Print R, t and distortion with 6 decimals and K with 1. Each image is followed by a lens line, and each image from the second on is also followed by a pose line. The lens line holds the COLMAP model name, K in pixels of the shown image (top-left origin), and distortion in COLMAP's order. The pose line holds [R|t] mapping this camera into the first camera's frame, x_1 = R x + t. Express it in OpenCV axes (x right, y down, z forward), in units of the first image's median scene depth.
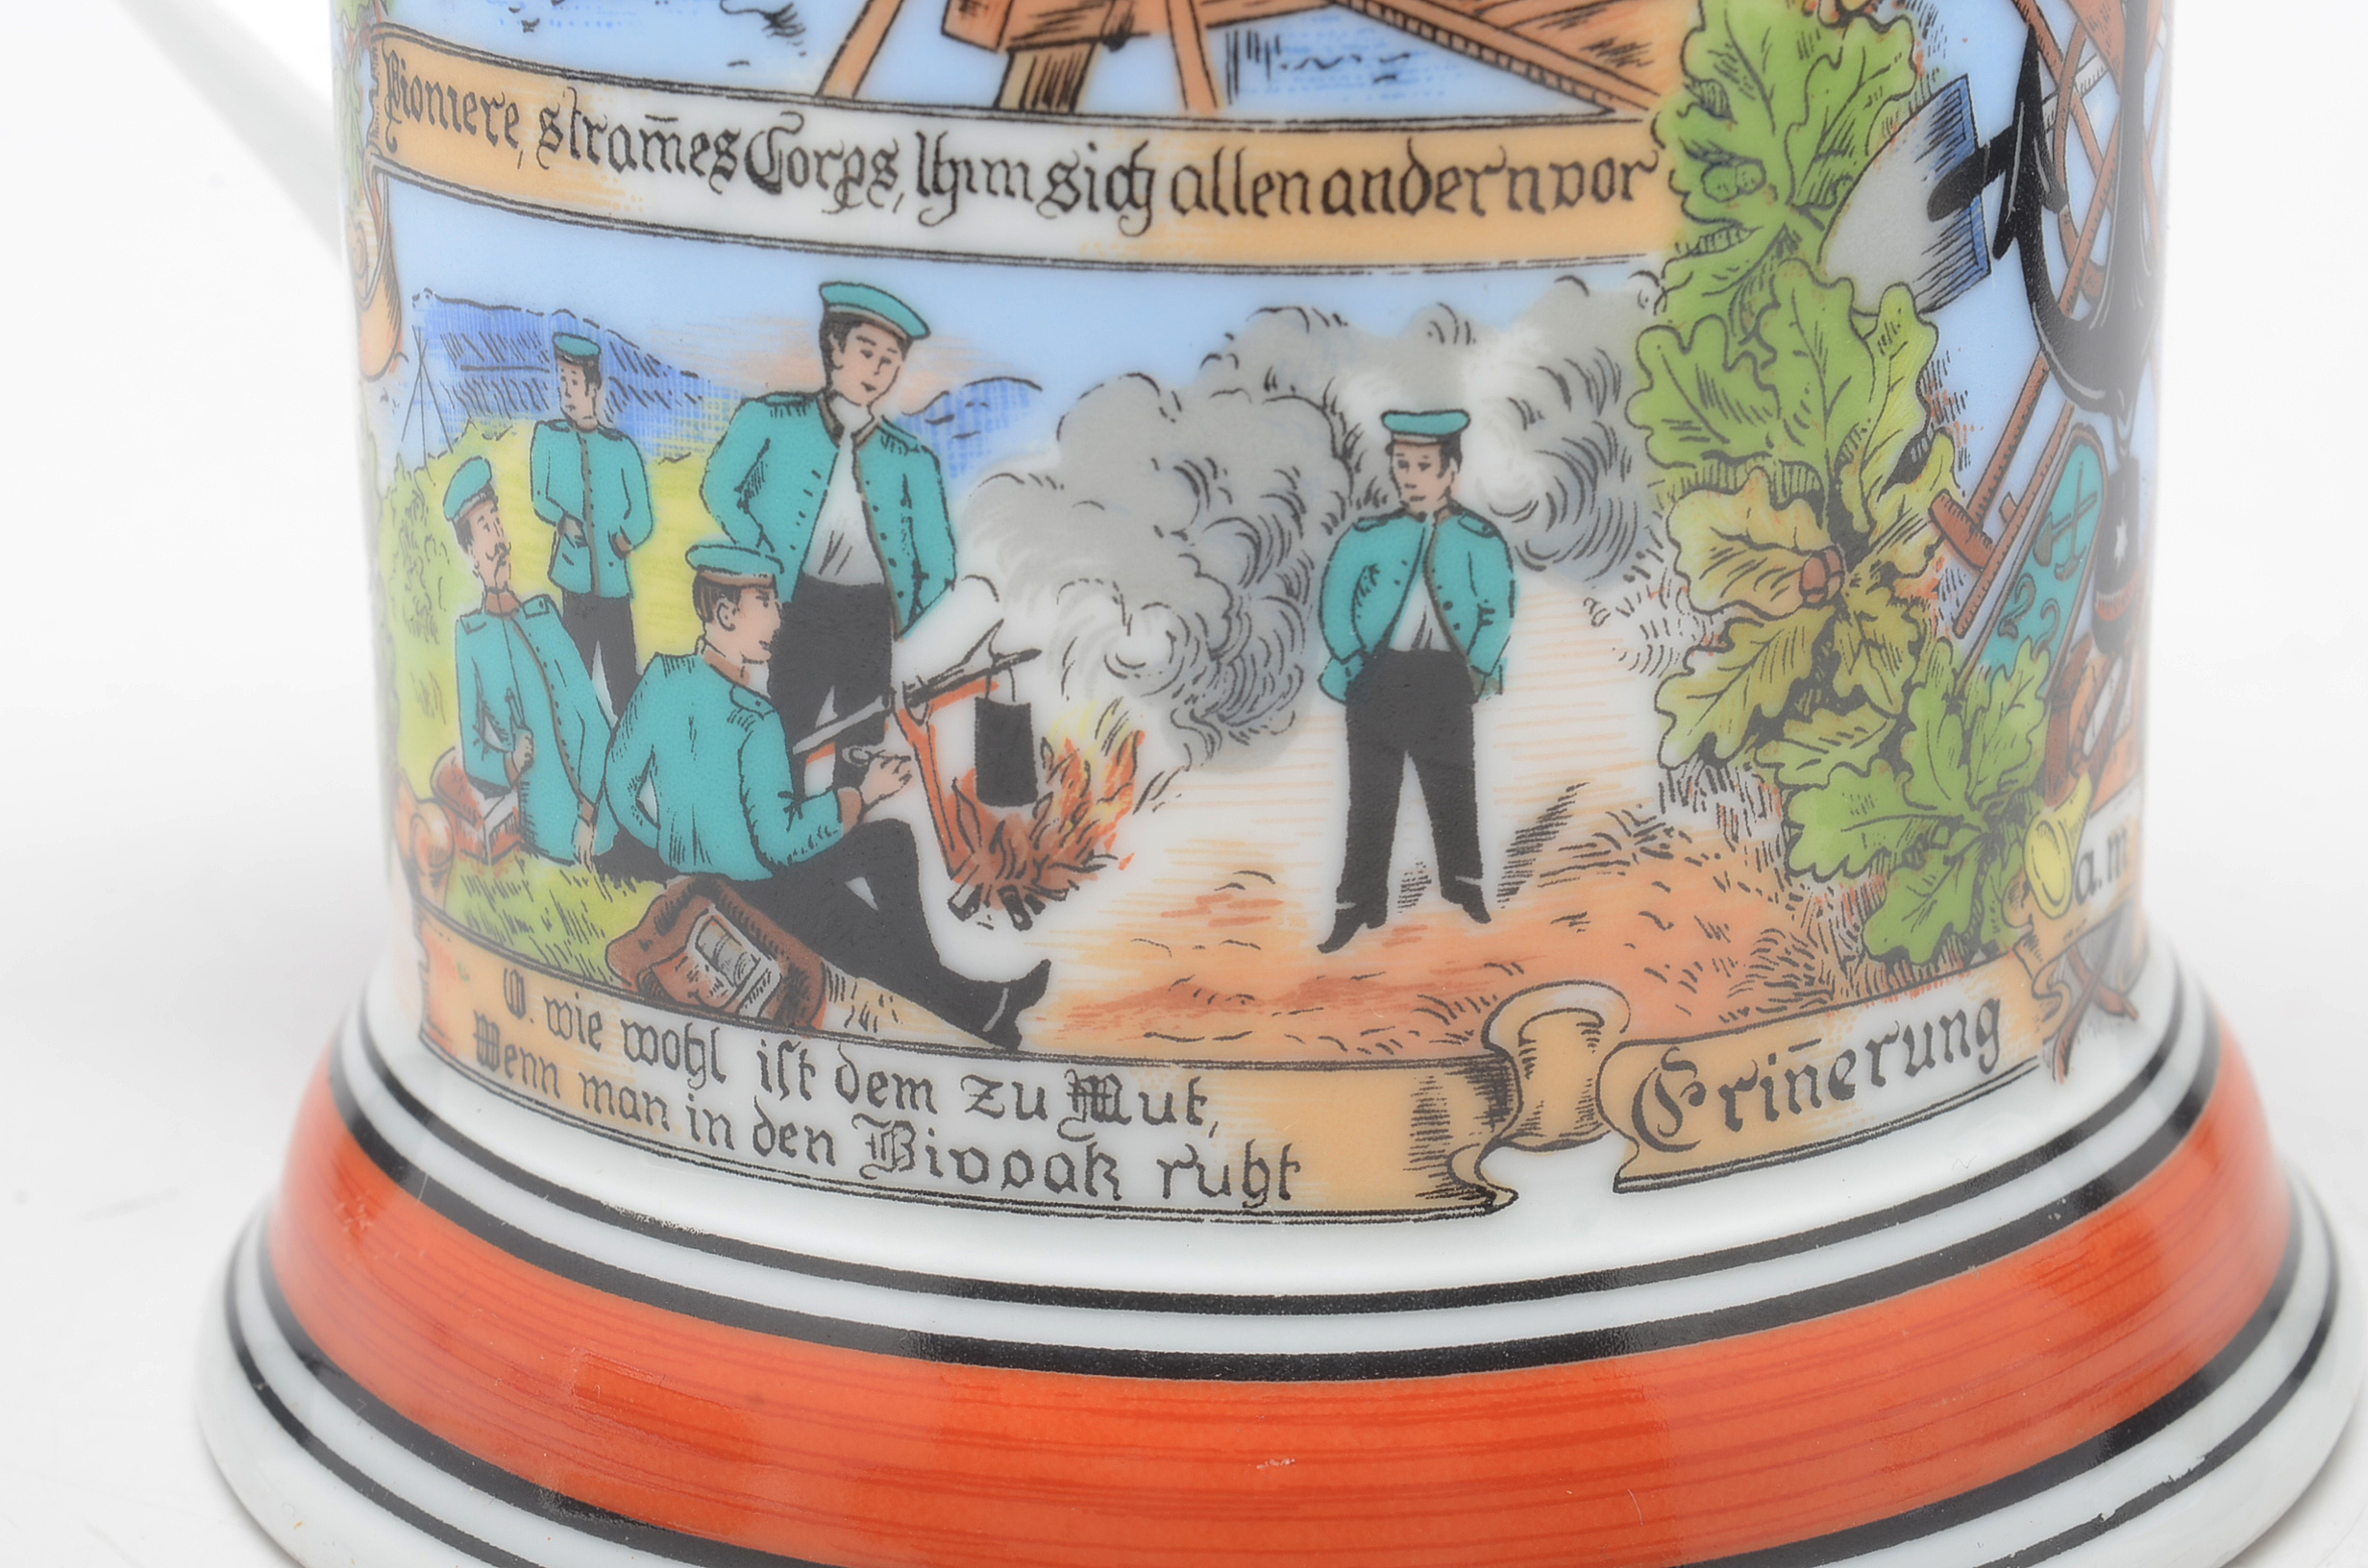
lens RADIAL K [[5263.2, 0, 1184.0], [0, 5263.2, 784.0], [0, 0, 1]] dist [-0.031442, -0.136577]
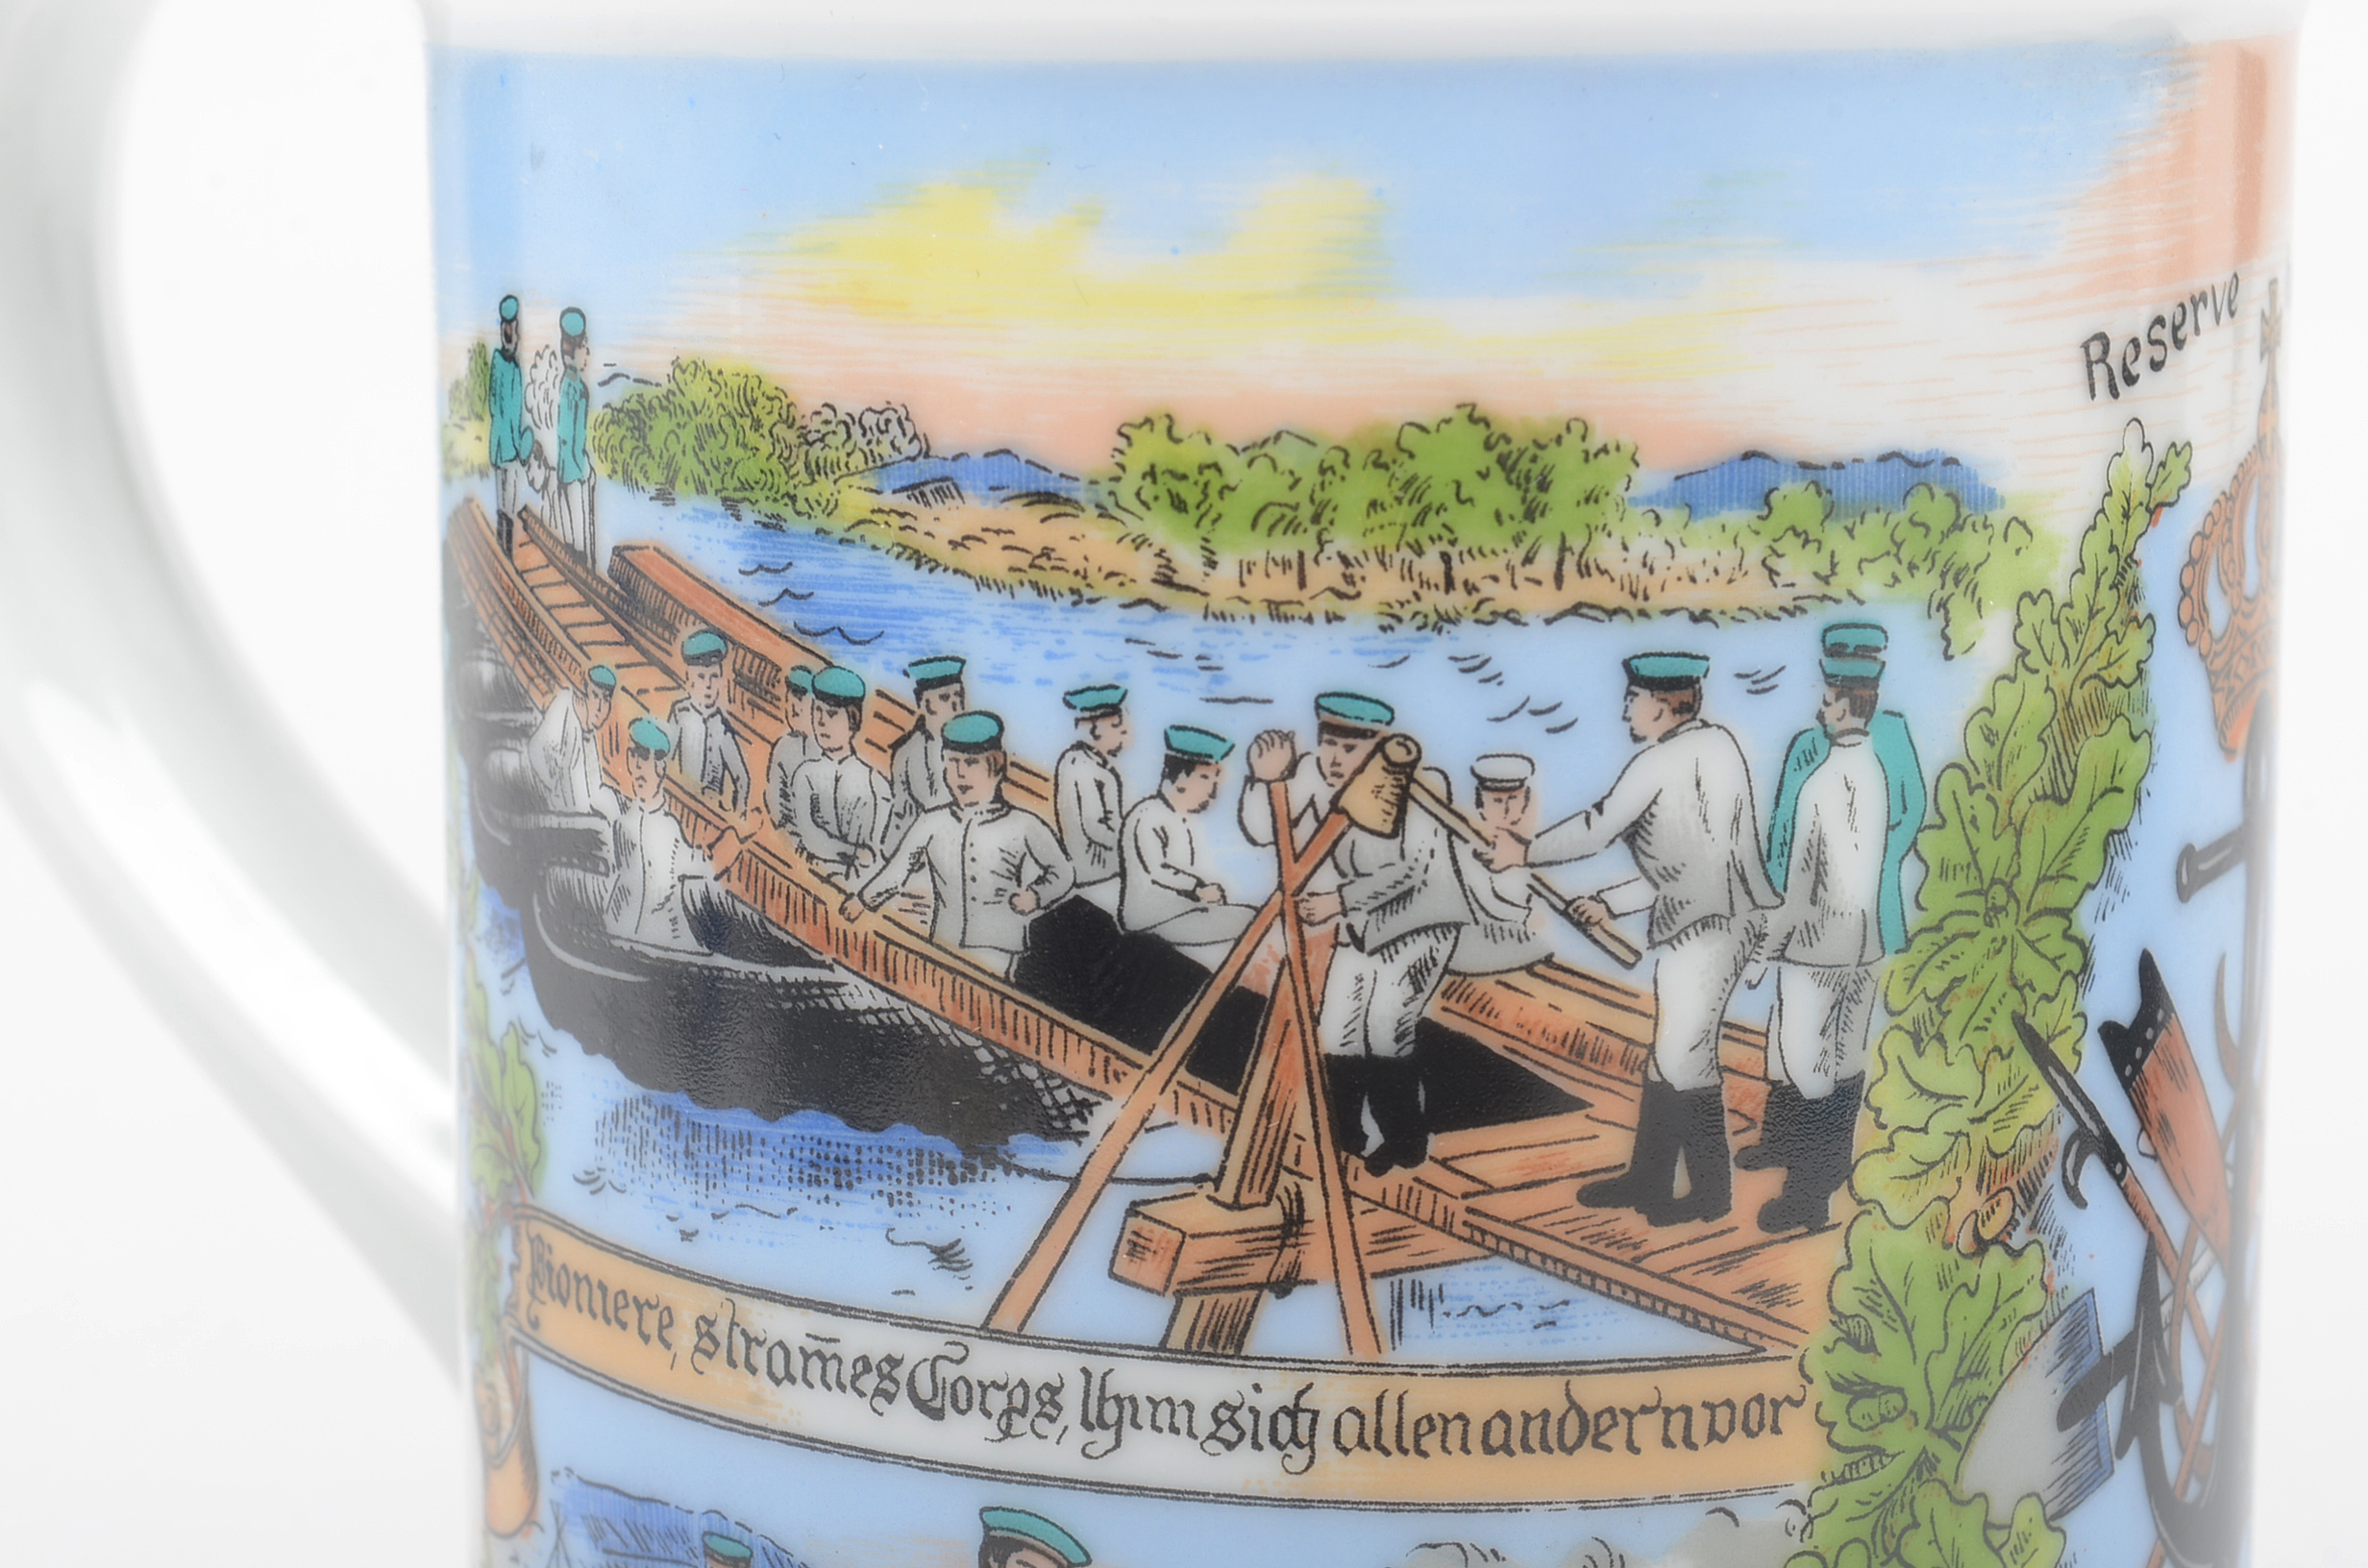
lens RADIAL K [[5263.2, 0, 1184.0], [0, 5263.2, 784.0], [0, 0, 1]] dist [-0.031442, -0.136577]
pose [[0.999376, 0.005878, 0.034832, -0.066489], [-0.001984, 0.993842, -0.110788, -0.122146], [-0.035269, 0.110650, 0.993233, -0.024183]]
